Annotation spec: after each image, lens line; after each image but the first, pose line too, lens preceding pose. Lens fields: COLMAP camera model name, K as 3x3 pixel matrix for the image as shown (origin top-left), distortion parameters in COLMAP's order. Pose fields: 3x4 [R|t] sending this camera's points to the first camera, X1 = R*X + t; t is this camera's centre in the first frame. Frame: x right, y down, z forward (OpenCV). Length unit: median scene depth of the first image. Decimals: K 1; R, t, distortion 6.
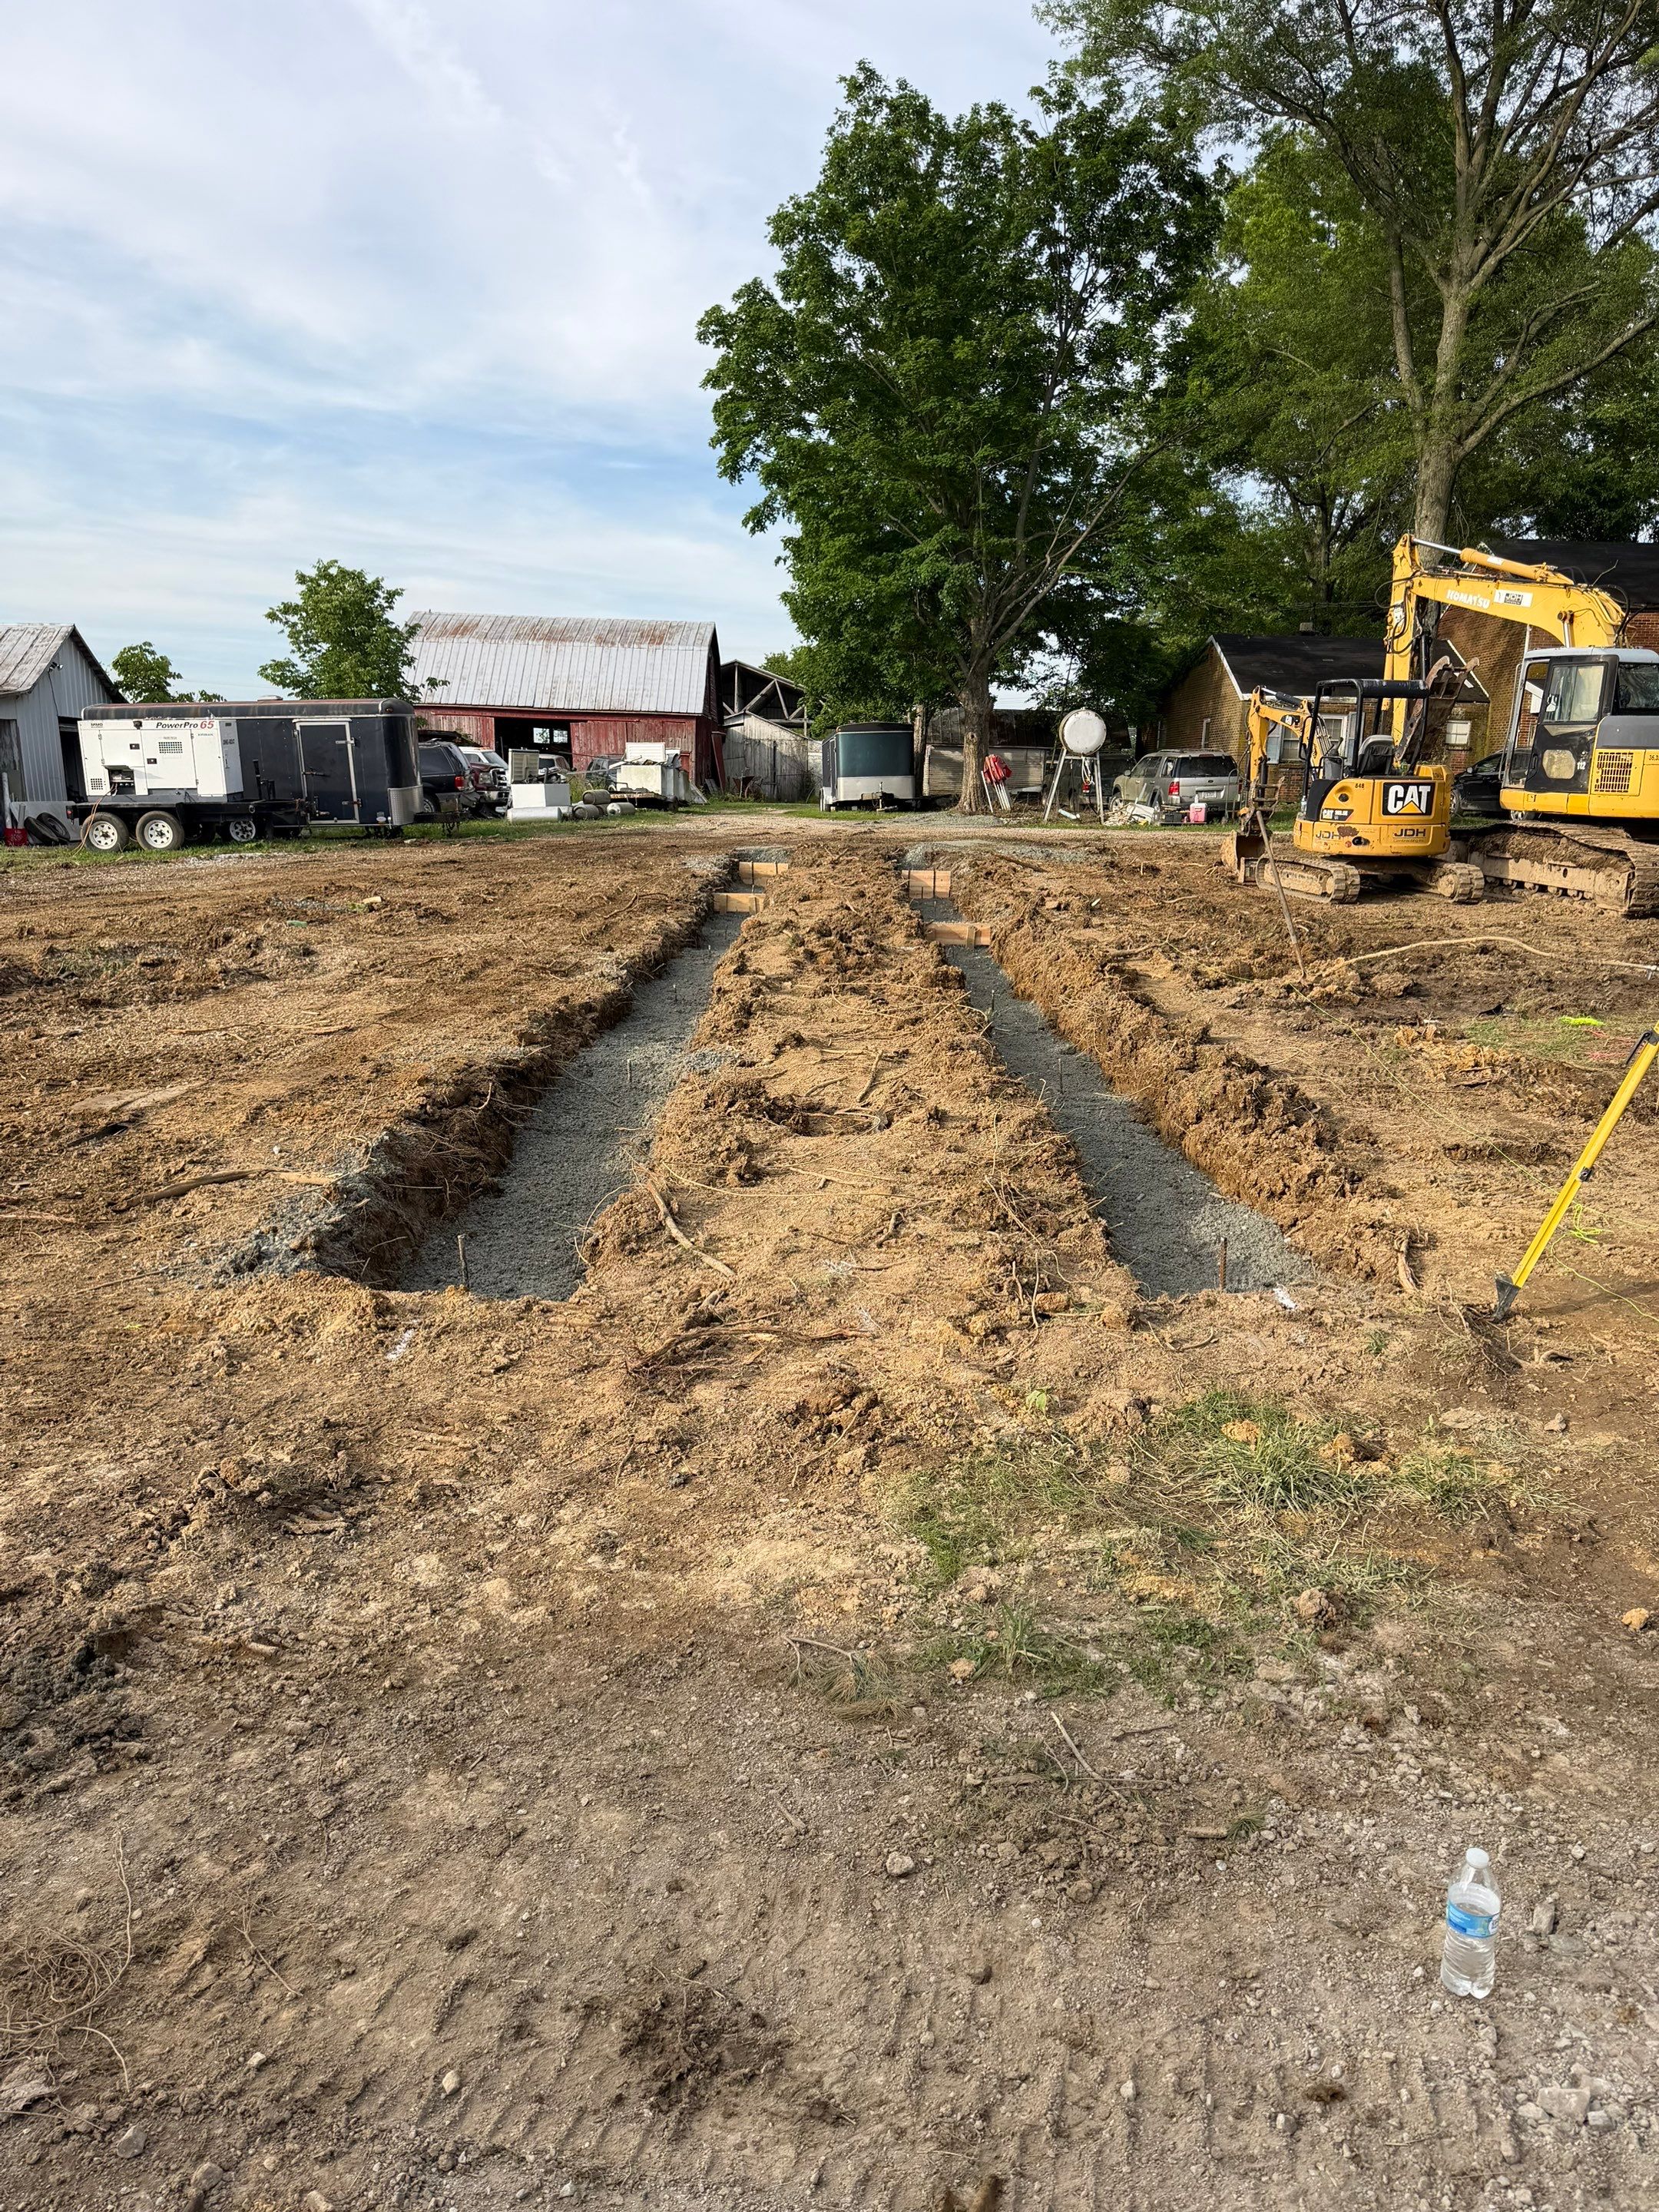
lens RADIAL K [[1634.9, 0, 812.8], [0, 1634.9, 1112.5], [0, 0, 1]] dist [0.059530, -0.051793]
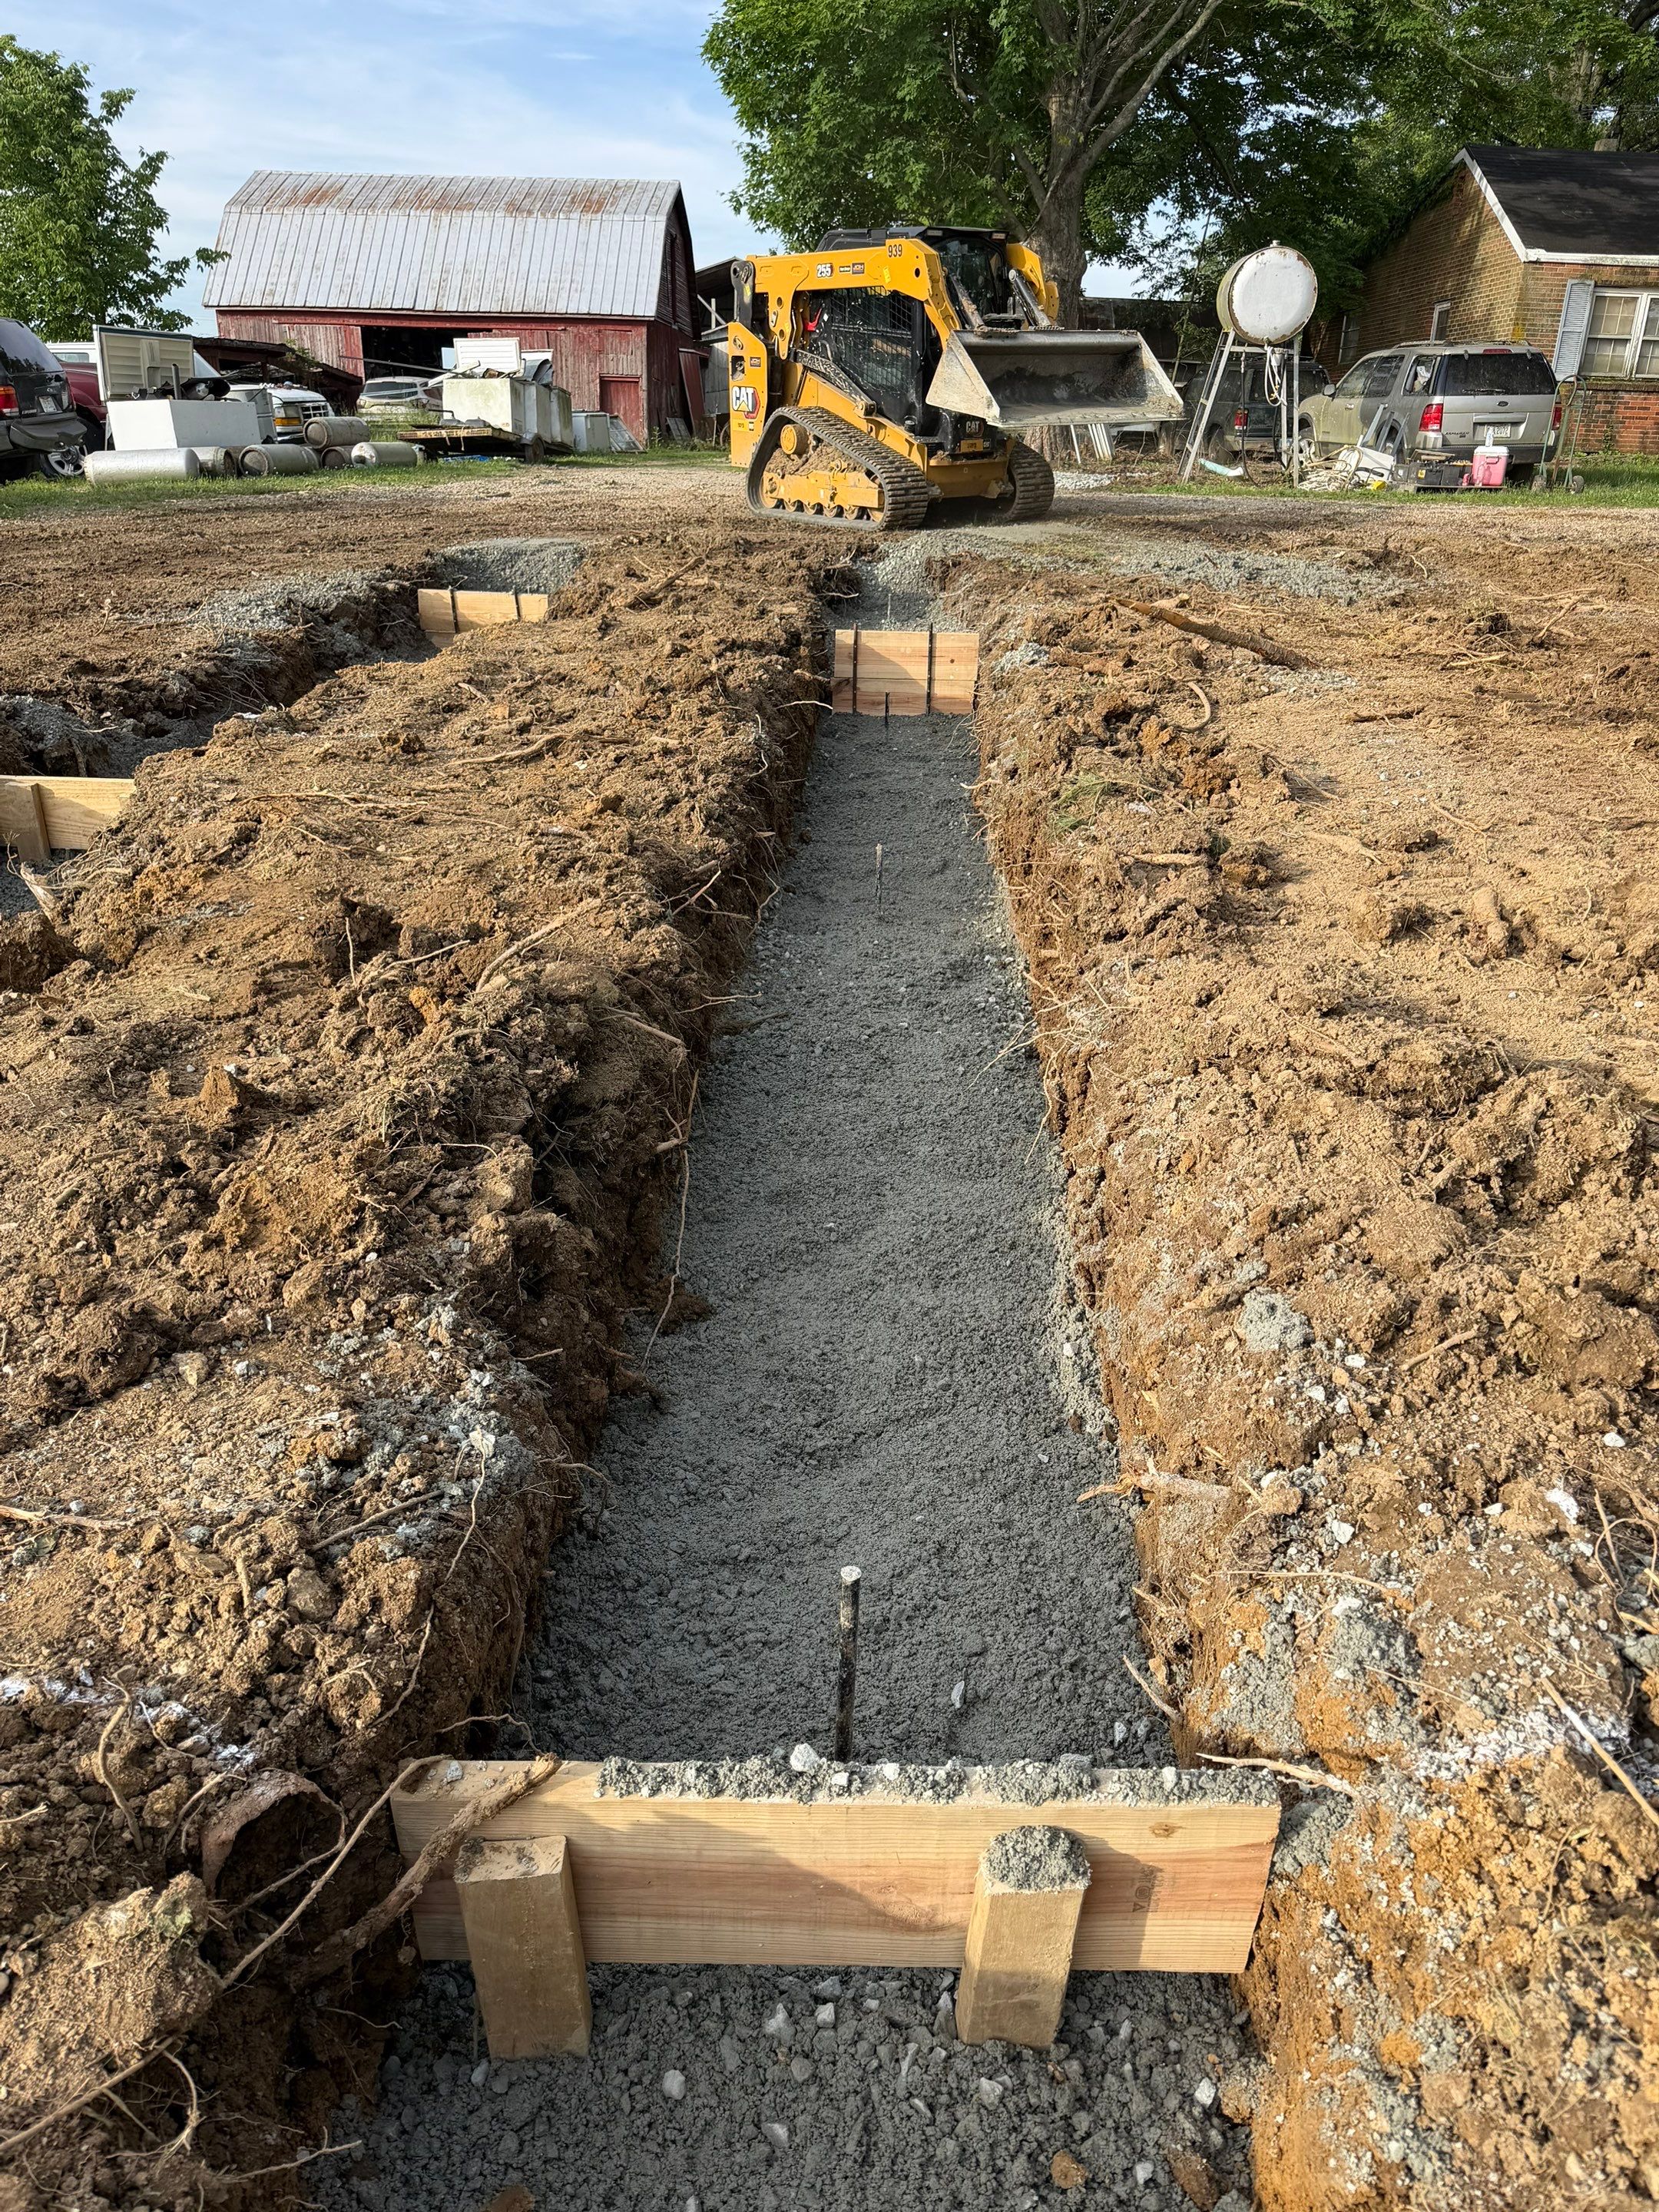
lens RADIAL K [[1560.2, 0, 829.5], [0, 1560.2, 1106.0], [0, 0, 1]] dist [-0.019697, -0.000755]
pose [[0.999552, 0.013096, -0.026920, 0.039530], [-0.007333, 0.978949, 0.203973, -0.073096], [0.029025, -0.203684, 0.978606, 0.416783]]
